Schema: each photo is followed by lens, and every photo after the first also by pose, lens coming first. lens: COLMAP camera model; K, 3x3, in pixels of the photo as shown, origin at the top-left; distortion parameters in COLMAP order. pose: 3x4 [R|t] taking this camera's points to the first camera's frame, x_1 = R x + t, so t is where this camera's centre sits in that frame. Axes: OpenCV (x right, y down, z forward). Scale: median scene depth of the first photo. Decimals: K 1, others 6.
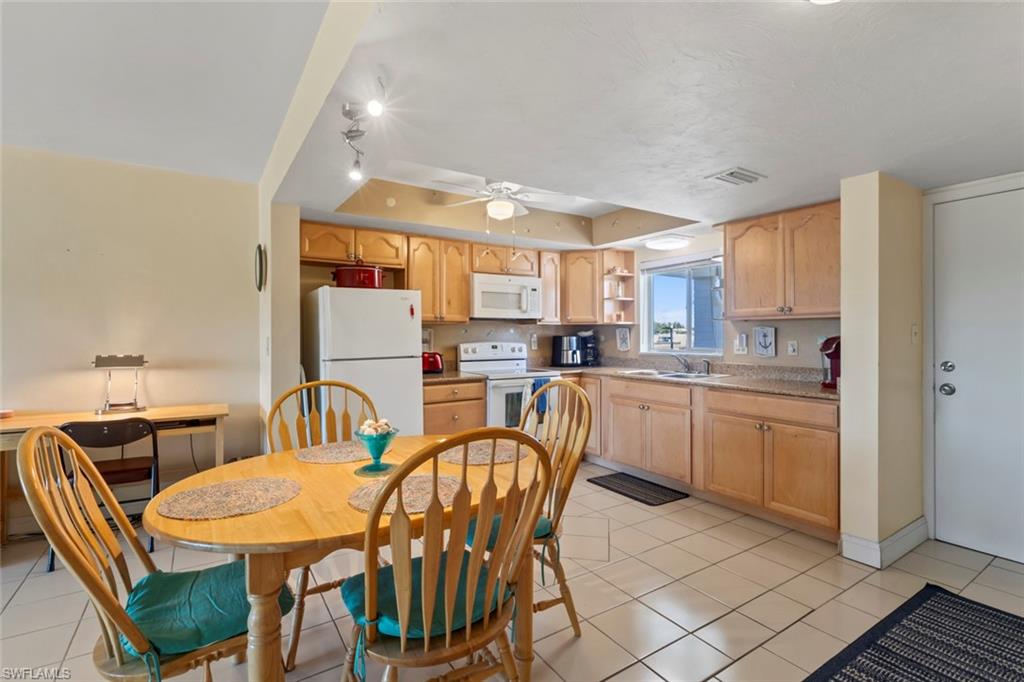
lens RADIAL K [[472.4, 0, 513.5], [0, 472.4, 333.7], [0, 0, 1]] dist [0.000884, 0.000892]
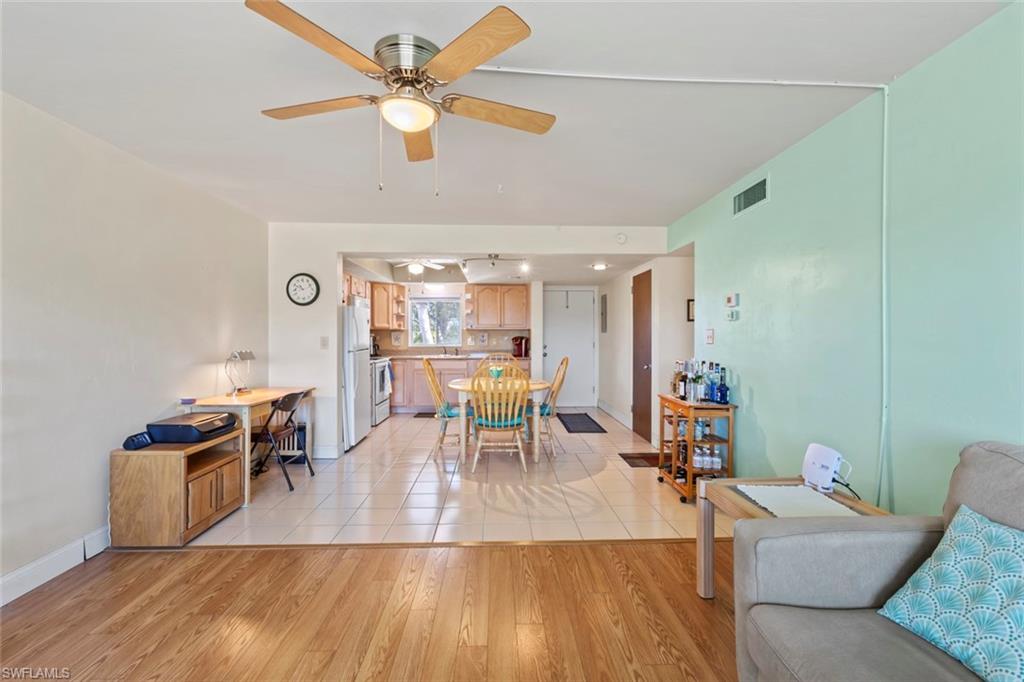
lens RADIAL K [[472.5, 0, 510.9], [0, 472.5, 339.8], [0, 0, 1]] dist [0.006298, 0.000780]
pose [[0.523538, -0.006939, 0.851974, -1.196787], [-0.003715, 0.999939, 0.010427, -0.002616], [-0.851994, -0.008624, 0.523480, -0.251963]]
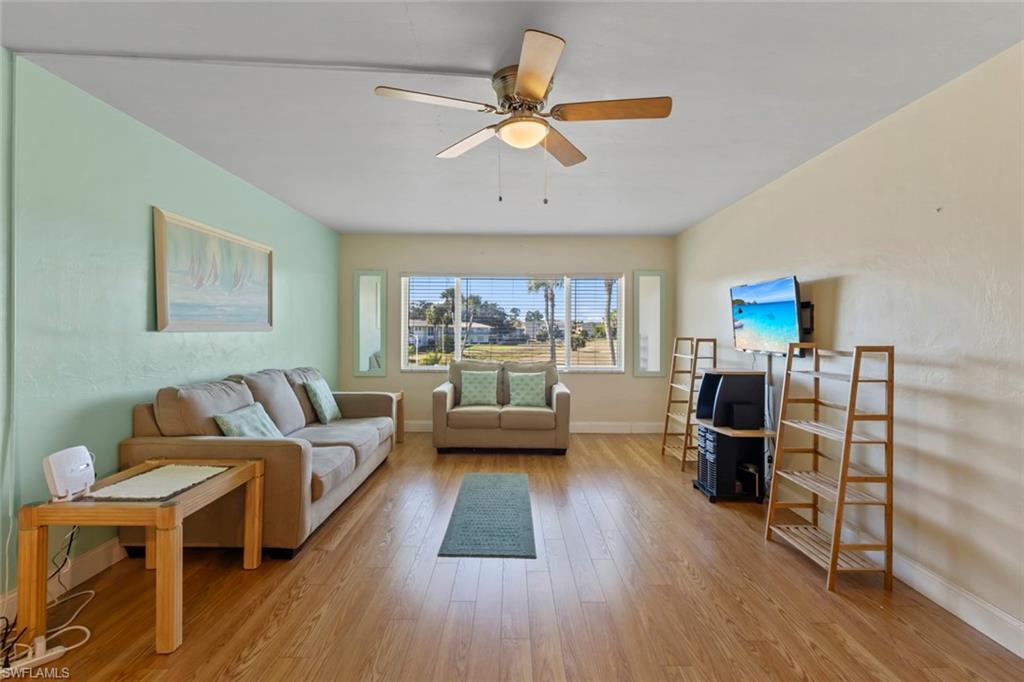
lens RADIAL K [[474.8, 0, 512.4], [0, 474.8, 330.6], [0, 0, 1]] dist [-0.000583, 0.000849]
pose [[-0.546228, -0.004035, -0.837627, -0.377610], [-0.003494, 0.999991, -0.002538, 0.001647], [0.837629, 0.001540, -0.546237, 0.379780]]
